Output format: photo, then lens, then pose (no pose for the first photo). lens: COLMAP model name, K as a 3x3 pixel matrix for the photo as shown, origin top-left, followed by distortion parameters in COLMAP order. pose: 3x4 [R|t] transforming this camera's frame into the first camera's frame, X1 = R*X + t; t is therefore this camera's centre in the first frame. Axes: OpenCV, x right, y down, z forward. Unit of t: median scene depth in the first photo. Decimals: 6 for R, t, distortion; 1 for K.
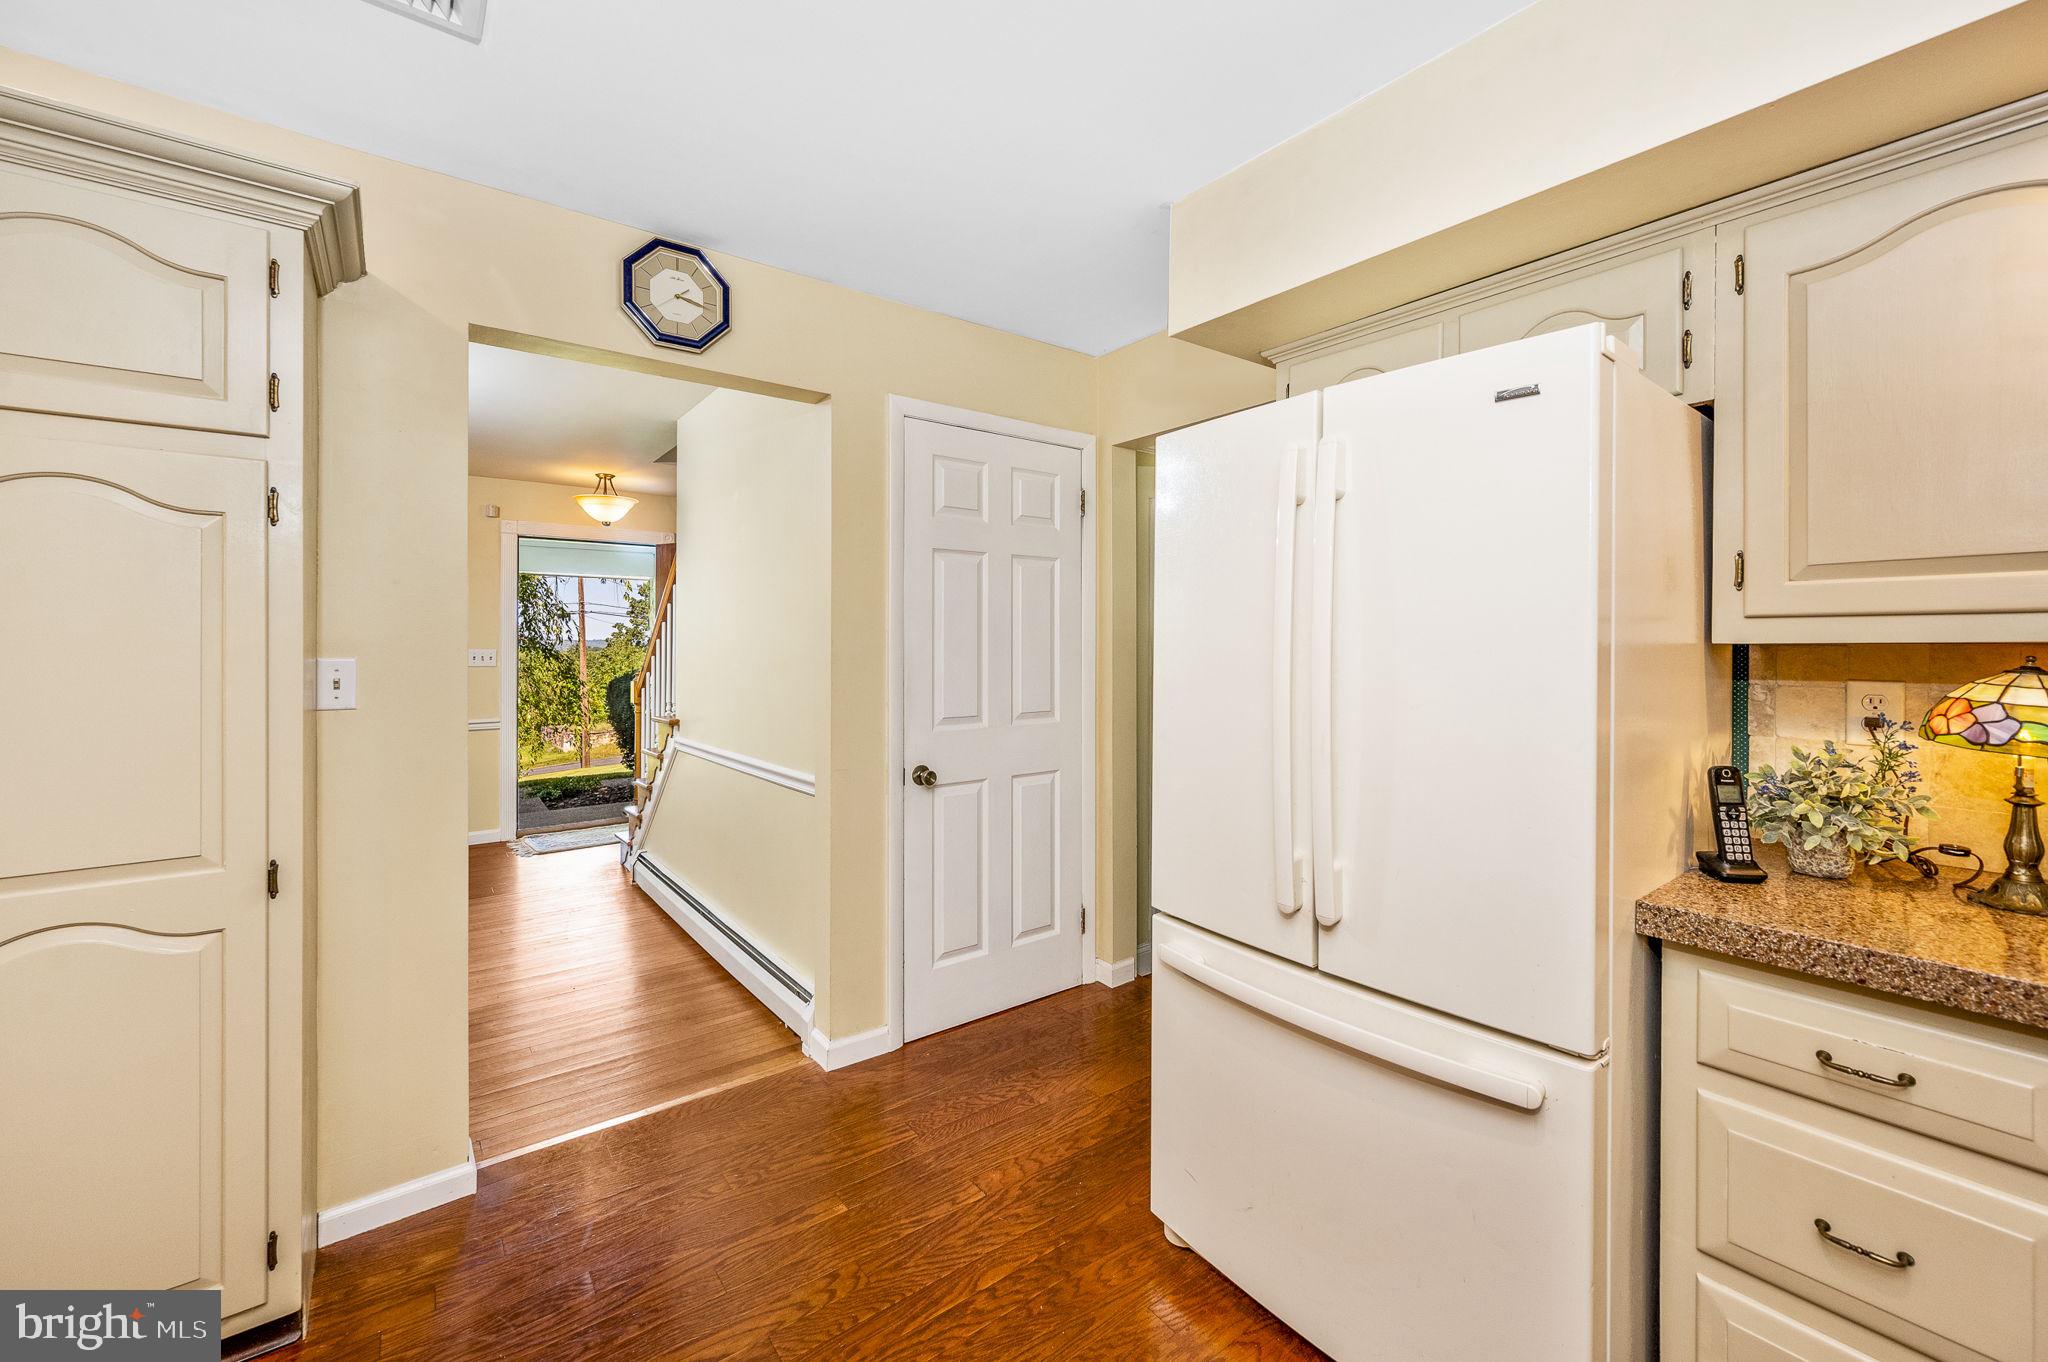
lens RADIAL K [[809.9, 0, 1004.9], [0, 809.9, 641.3], [0, 0, 1]] dist [-0.000292, 0.000080]
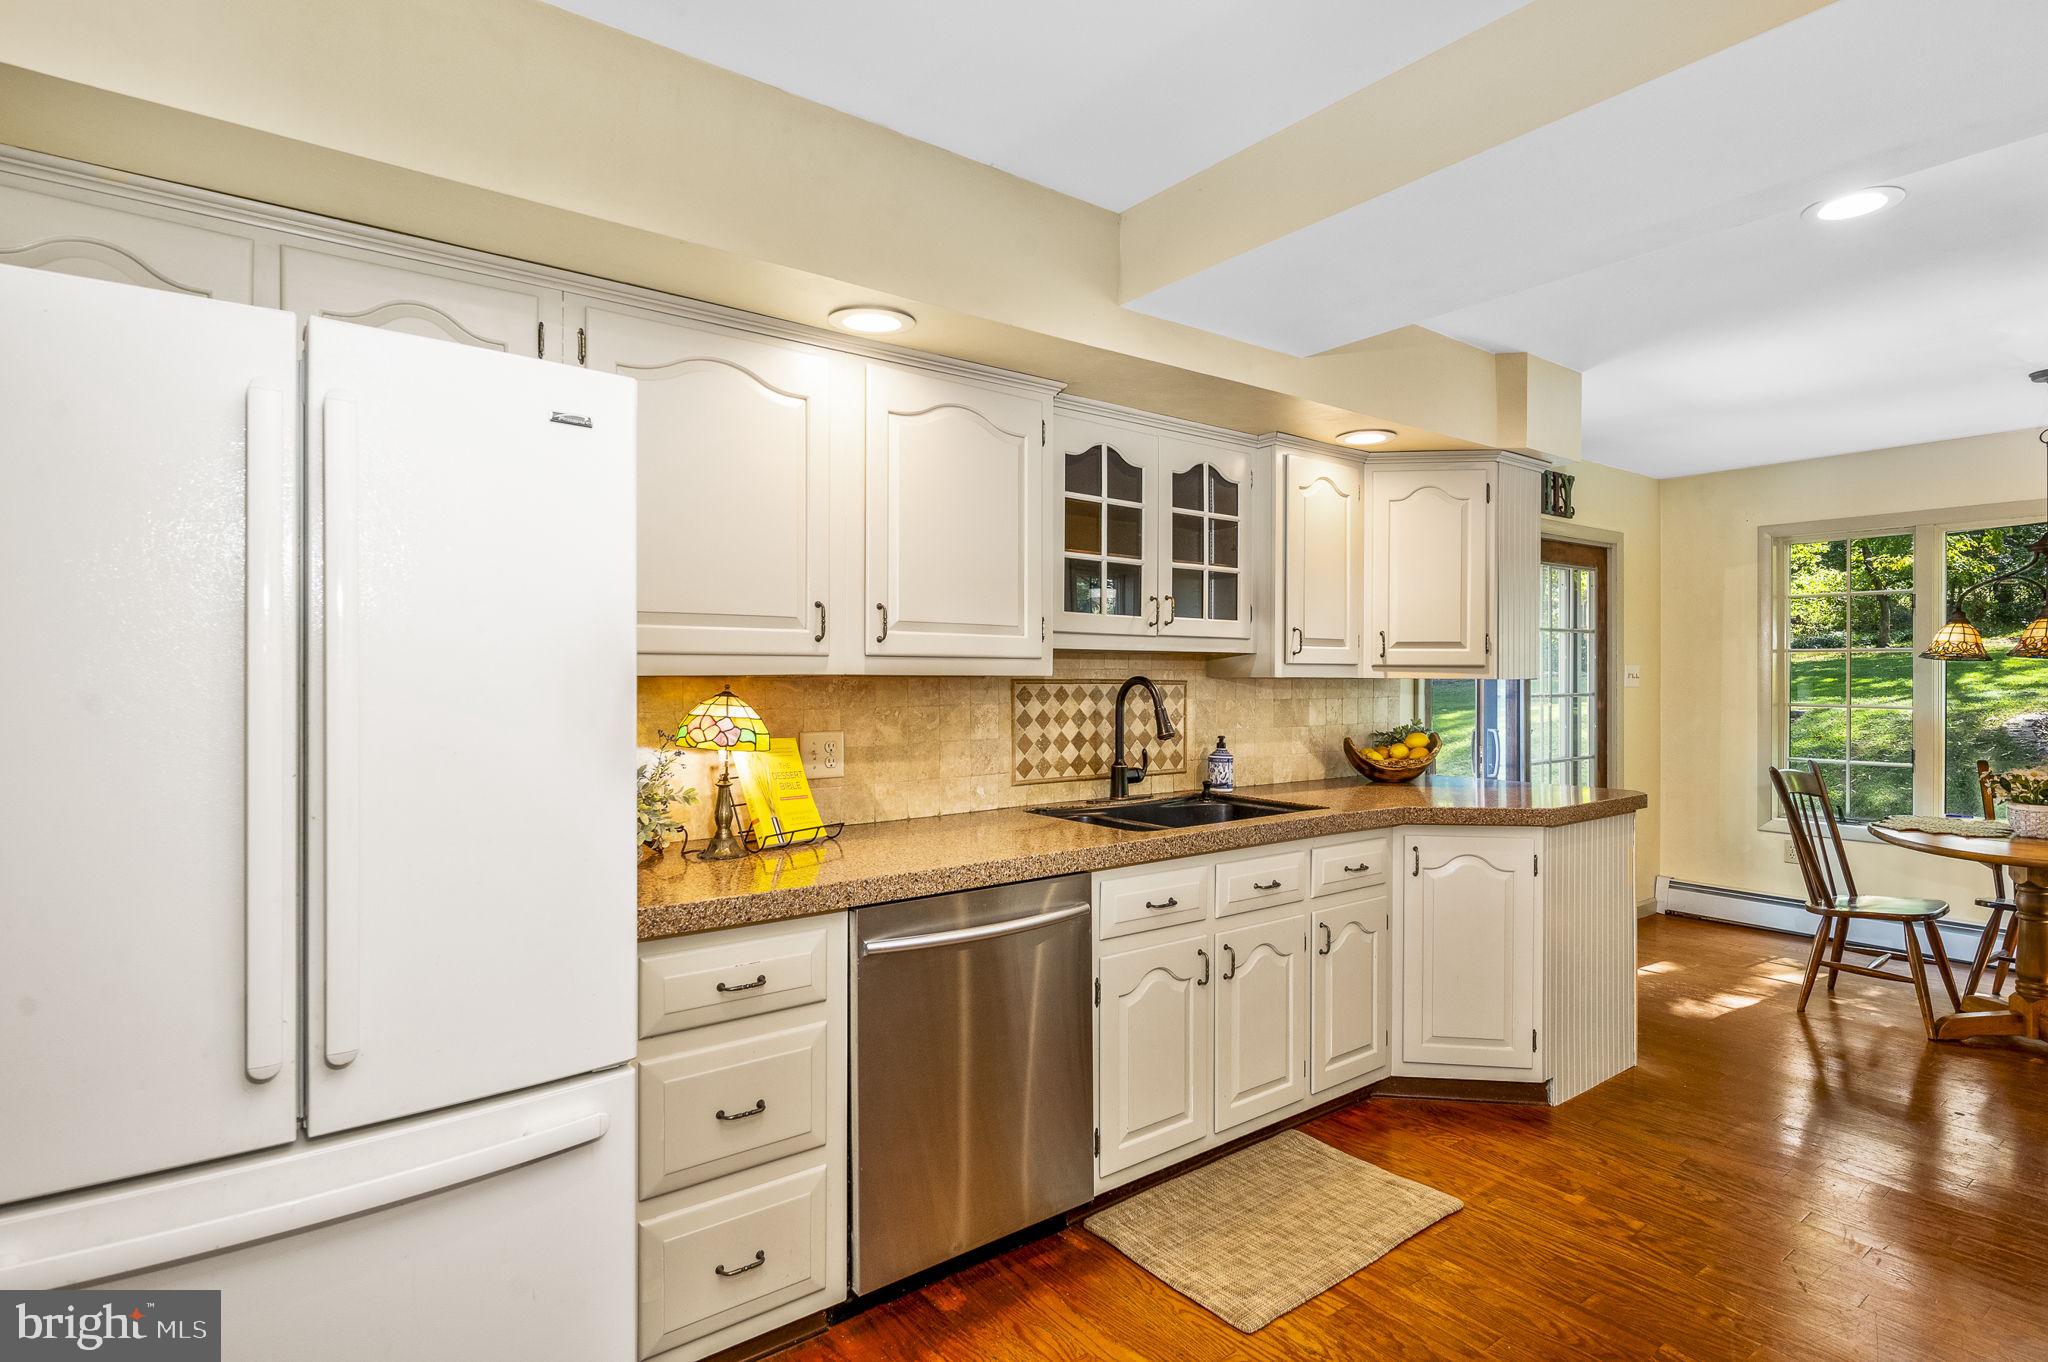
lens RADIAL K [[1051.0, 0, 1028.5], [0, 1051.0, 686.5], [0, 0, 1]] dist [-0.000615, -0.000402]
pose [[-0.008798, -0.012811, 0.999879, -0.644087], [0.002120, 0.999915, 0.012830, -0.001029], [-0.999959, 0.002233, -0.008770, 0.466452]]
